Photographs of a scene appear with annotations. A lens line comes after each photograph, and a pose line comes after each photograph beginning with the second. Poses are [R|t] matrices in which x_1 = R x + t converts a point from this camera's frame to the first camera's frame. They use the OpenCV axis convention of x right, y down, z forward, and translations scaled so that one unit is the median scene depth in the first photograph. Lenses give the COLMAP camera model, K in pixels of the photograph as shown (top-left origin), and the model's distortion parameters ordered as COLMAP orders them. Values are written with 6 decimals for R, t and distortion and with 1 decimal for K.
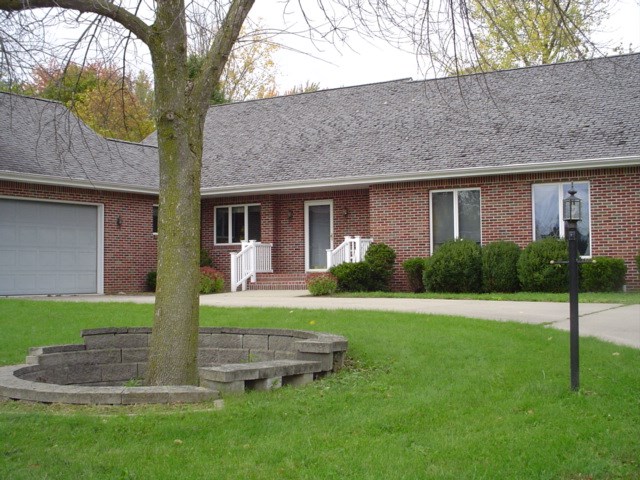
lens RADIAL K [[897.6, 0, 320.0], [0, 897.6, 240.0], [0, 0, 1]] dist [-0.169460, 0.031673]
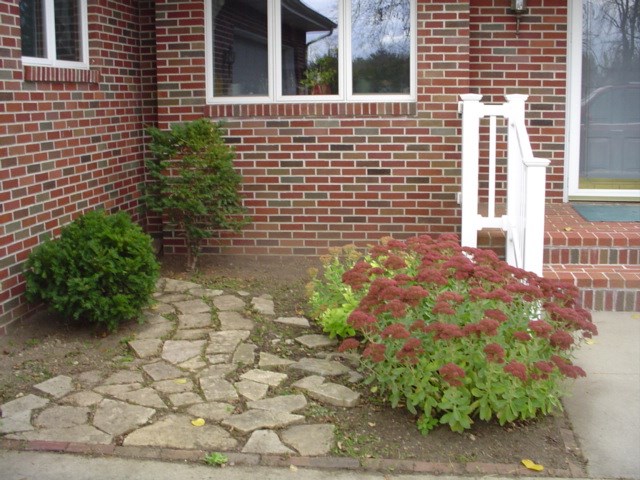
lens RADIAL K [[808.0, 0, 320.0], [0, 808.0, 240.0], [0, 0, 1]] dist [-0.181428, 0.023891]
pose [[0.906588, -0.071664, 0.415887, -0.226681], [-0.016689, 0.978617, 0.205012, -0.005098], [-0.421686, -0.192802, 0.886007, 0.871898]]
